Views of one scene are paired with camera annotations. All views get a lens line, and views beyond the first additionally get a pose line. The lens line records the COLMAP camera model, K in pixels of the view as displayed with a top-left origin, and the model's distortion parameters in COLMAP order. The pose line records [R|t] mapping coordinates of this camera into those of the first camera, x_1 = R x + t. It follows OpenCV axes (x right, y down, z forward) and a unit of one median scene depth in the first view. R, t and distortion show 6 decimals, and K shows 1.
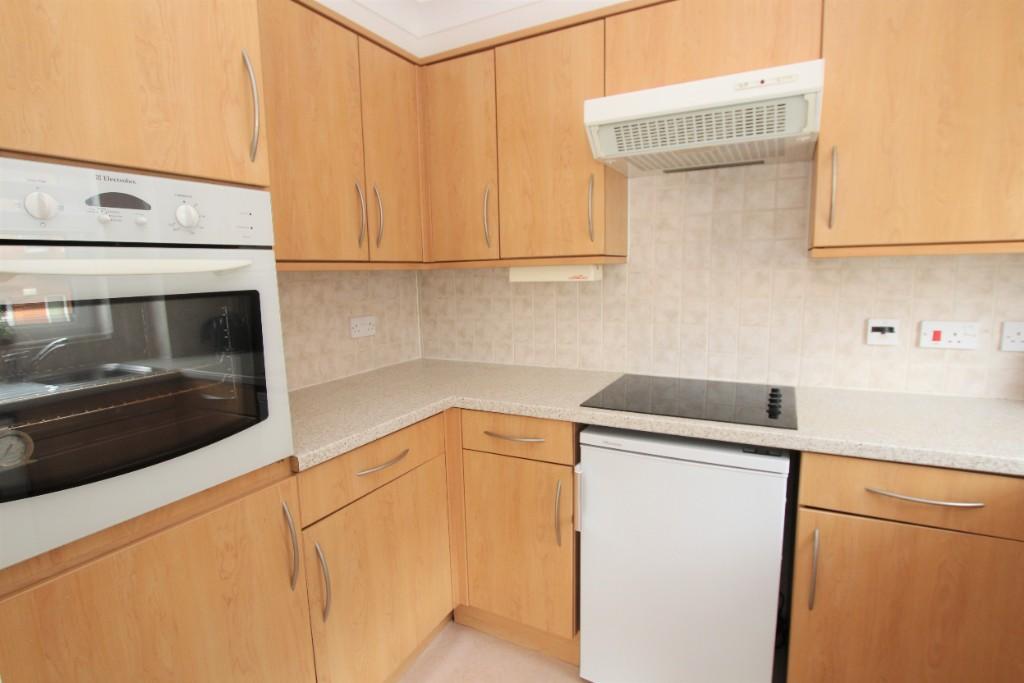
lens RADIAL K [[529.2, 0, 509.1], [0, 529.2, 346.5], [0, 0, 1]] dist [-0.001938, -0.000103]
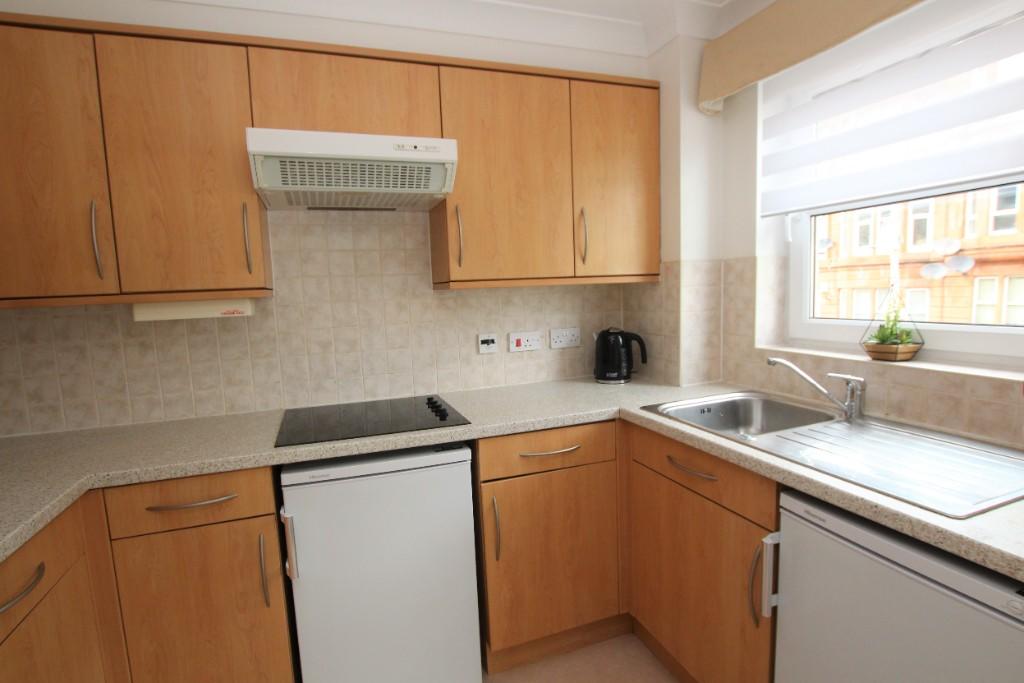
lens RADIAL K [[529.2, 0, 509.1], [0, 529.2, 346.5], [0, 0, 1]] dist [-0.001938, -0.000103]
pose [[0.679282, -0.084570, 0.728988, -0.242719], [0.130136, 0.991476, -0.006242, -0.004685], [-0.722247, 0.099108, 0.684498, 0.038271]]
